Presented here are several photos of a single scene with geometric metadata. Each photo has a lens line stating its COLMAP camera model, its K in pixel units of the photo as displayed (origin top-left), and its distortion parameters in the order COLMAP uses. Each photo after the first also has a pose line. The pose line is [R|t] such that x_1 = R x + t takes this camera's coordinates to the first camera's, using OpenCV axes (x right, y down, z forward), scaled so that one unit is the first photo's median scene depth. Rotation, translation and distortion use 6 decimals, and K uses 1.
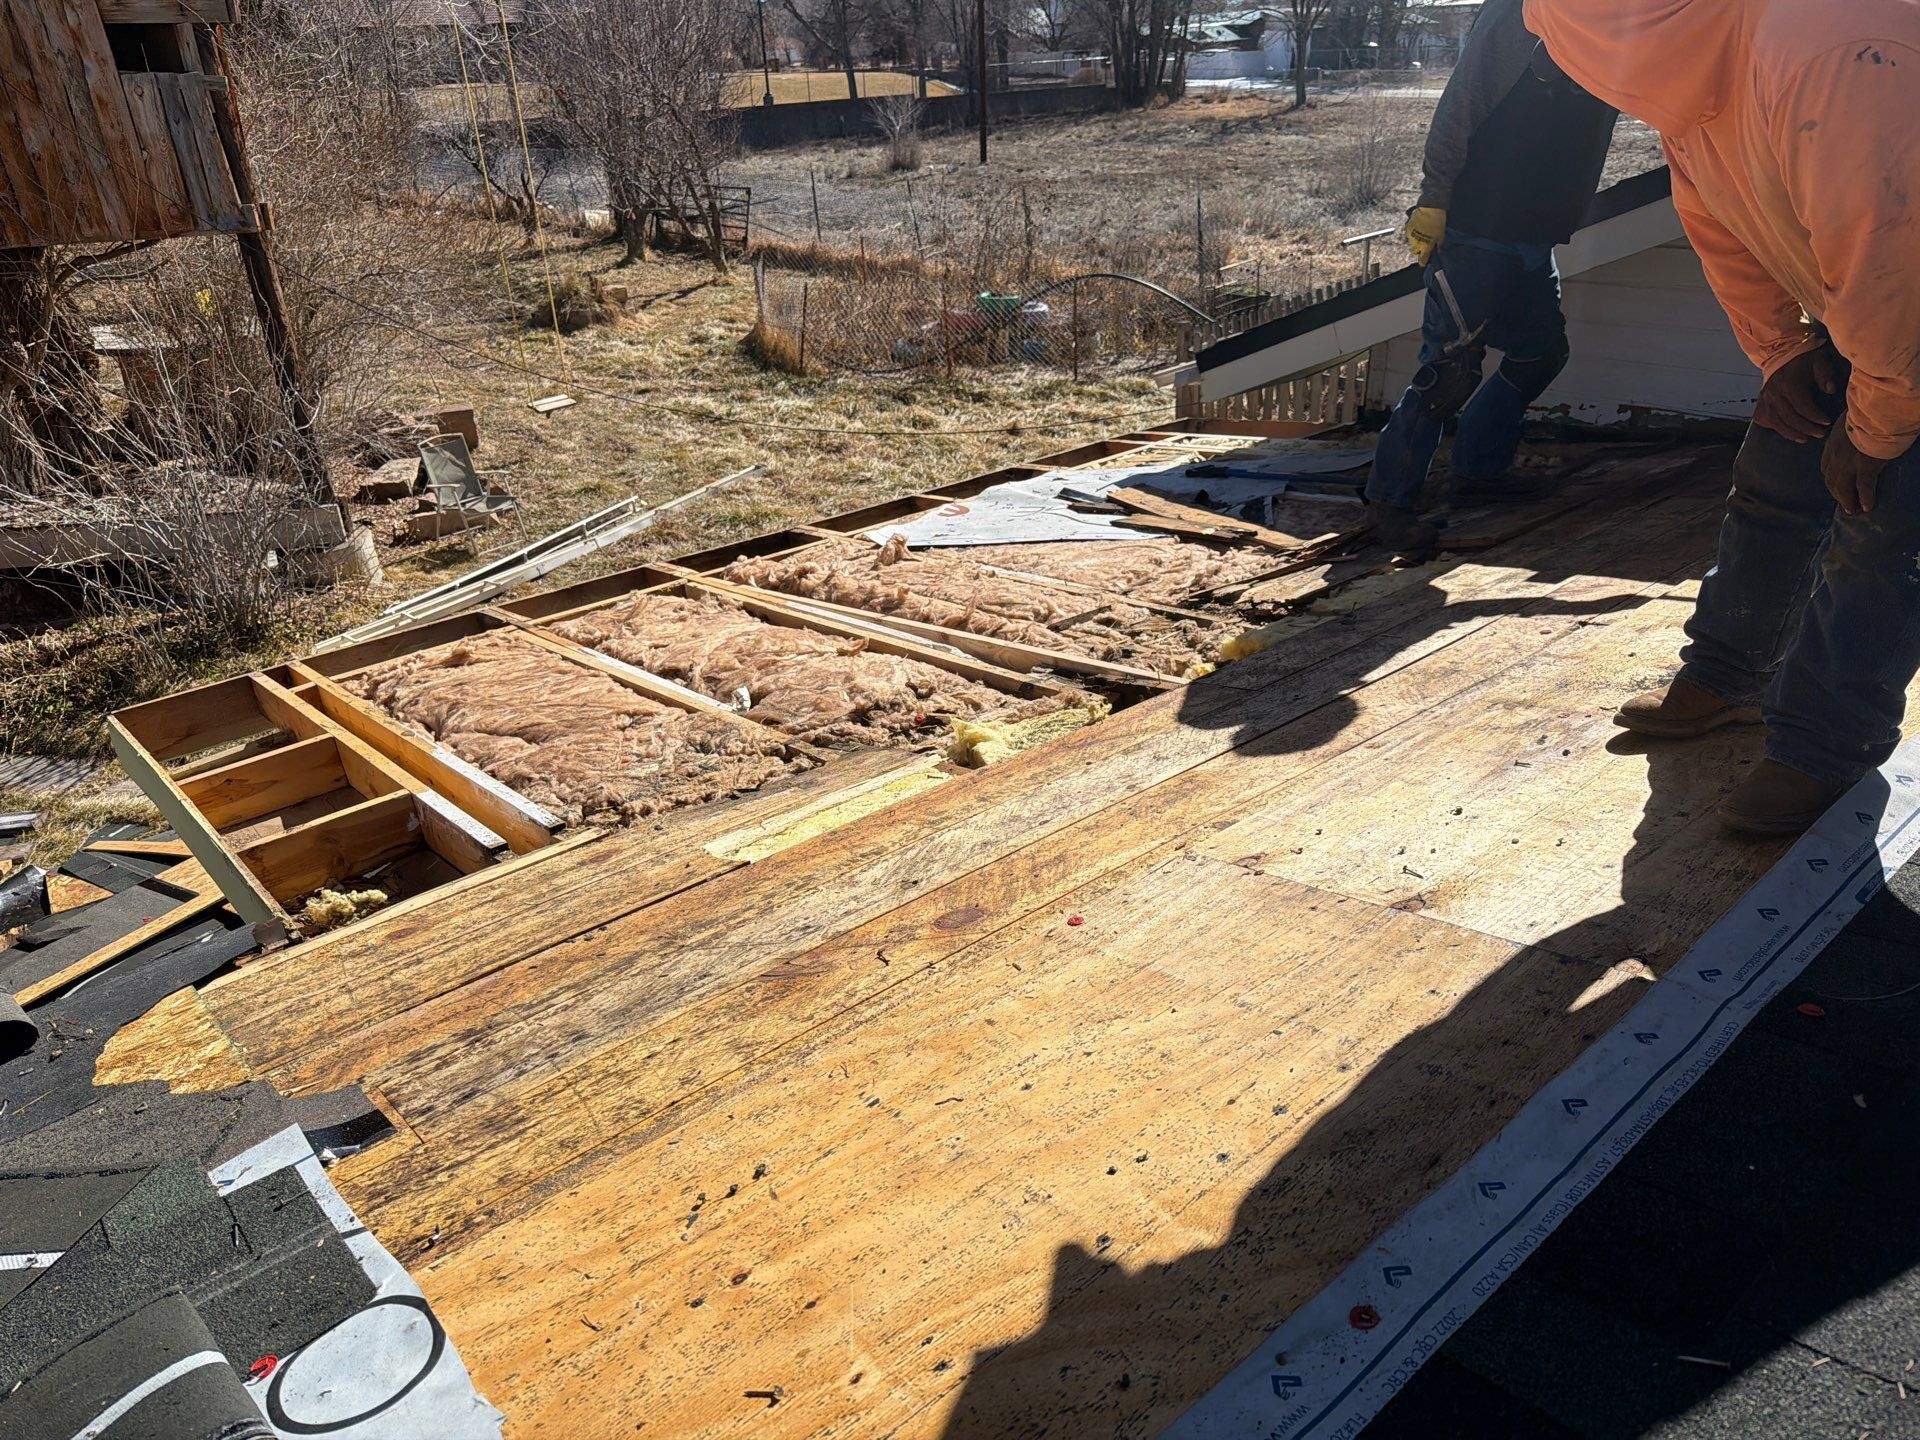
lens RADIAL K [[1337.4, 0, 932.9], [0, 1337.4, 717.7], [0, 0, 1]] dist [0.169814, -0.376529]
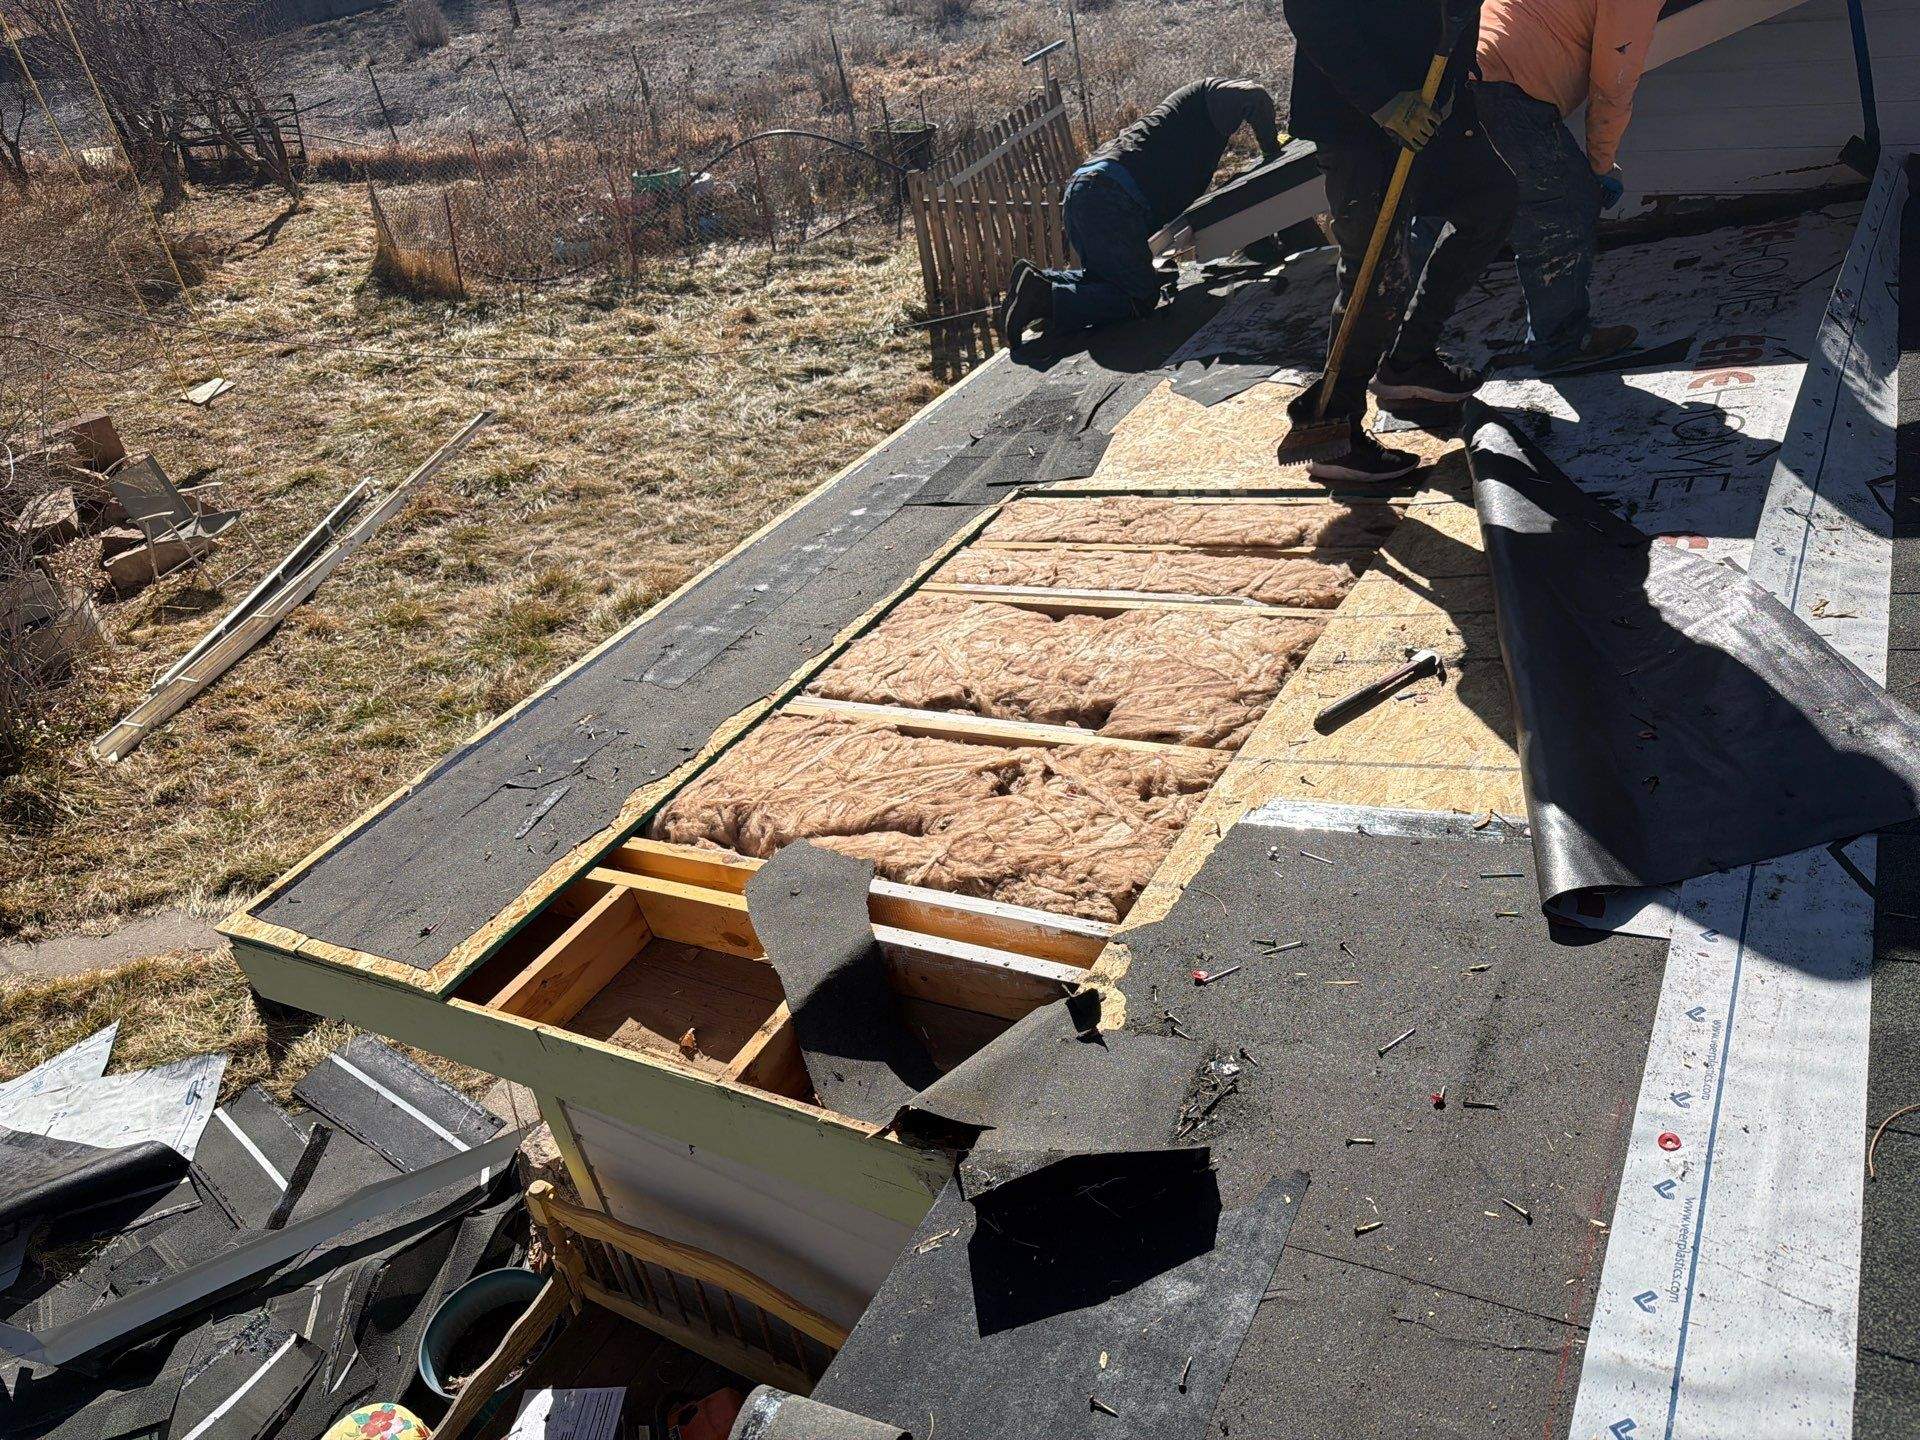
lens RADIAL K [[1360.2, 0, 929.5], [0, 1360.2, 714.3], [0, 0, 1]] dist [0.040040, -0.039226]
pose [[0.938444, -0.257998, 0.229697, -0.098910], [0.234740, 0.964133, 0.123875, -0.033453], [-0.253418, -0.062331, 0.965347, 0.038330]]
